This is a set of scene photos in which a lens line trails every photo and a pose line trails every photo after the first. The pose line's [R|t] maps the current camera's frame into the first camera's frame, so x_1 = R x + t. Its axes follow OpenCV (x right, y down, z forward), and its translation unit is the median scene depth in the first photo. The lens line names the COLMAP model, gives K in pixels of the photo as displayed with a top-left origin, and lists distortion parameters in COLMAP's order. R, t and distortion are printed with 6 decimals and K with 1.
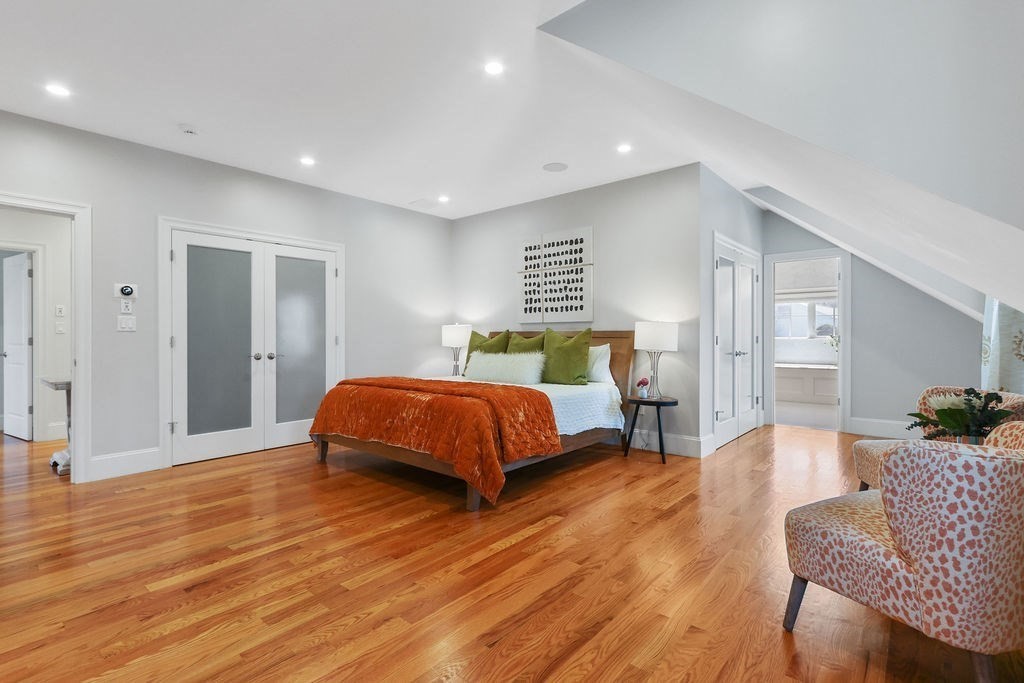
lens RADIAL K [[475.5, 0, 504.2], [0, 475.5, 340.9], [0, 0, 1]] dist [0.001023, 0.000485]
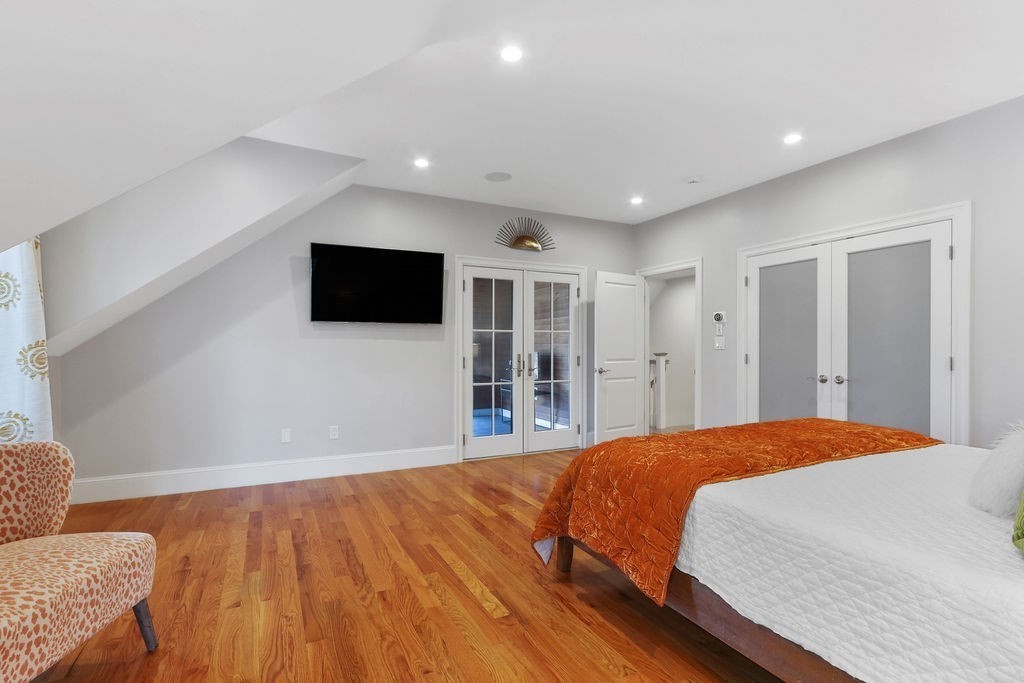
lens RADIAL K [[475.5, 0, 503.9], [0, 475.5, 342.6], [0, 0, 1]] dist [0.001023, 0.000485]
pose [[-0.373902, -0.011265, -0.927400, 0.896759], [-0.009913, 0.999918, -0.008149, -0.035410], [0.927415, 0.006147, -0.373983, 1.467248]]
